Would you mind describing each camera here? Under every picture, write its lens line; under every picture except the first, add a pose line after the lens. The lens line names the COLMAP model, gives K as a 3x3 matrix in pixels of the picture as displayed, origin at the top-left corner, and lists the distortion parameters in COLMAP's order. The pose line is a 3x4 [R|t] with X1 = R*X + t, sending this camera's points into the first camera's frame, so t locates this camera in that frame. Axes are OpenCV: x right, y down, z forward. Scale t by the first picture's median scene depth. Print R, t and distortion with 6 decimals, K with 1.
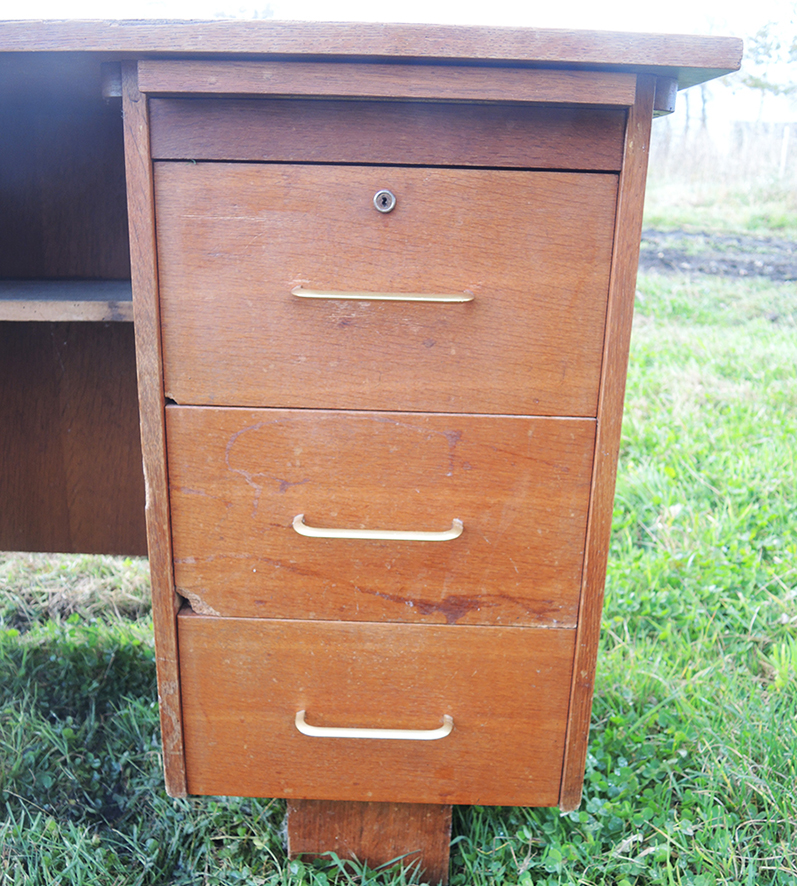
lens RADIAL K [[838.9, 0, 374.7], [0, 838.9, 444.0], [0, 0, 1]] dist [-0.039698, -0.004177]
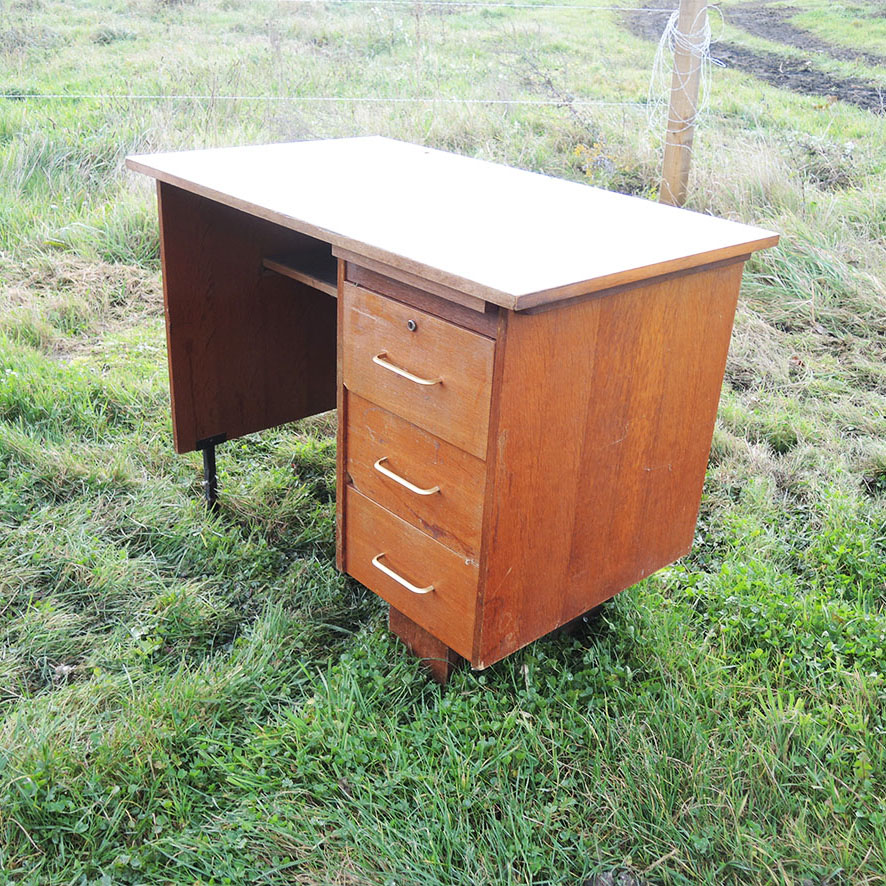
lens RADIAL K [[968.6, 0, 443.0], [0, 968.6, 443.0], [0, 0, 1]] dist [0.006796, -0.002337]
pose [[0.690487, 0.318309, -0.649544, 1.276669], [-0.229802, 0.947983, 0.220272, -0.418007], [0.685871, -0.002828, 0.727718, -0.509637]]
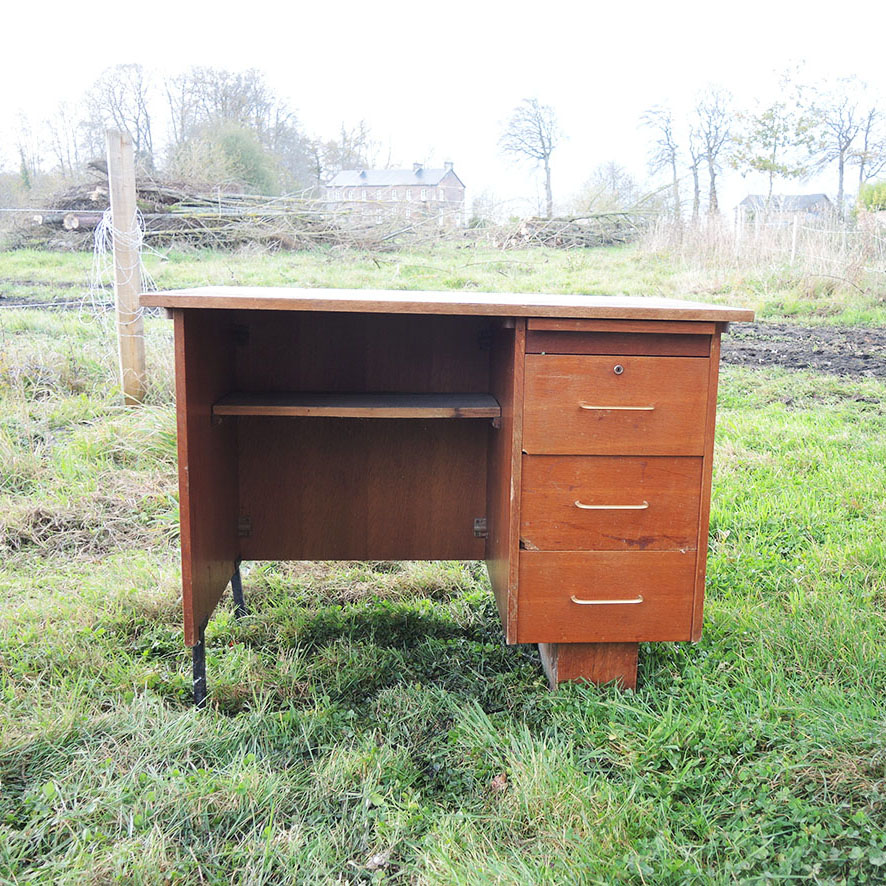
lens RADIAL K [[968.6, 0, 443.0], [0, 968.6, 443.0], [0, 0, 1]] dist [0.006796, -0.002337]
pose [[0.995596, -0.018540, 0.091901, -0.586382], [0.028217, 0.994057, -0.105144, 0.164061], [-0.089406, 0.107274, 0.990201, -1.353431]]
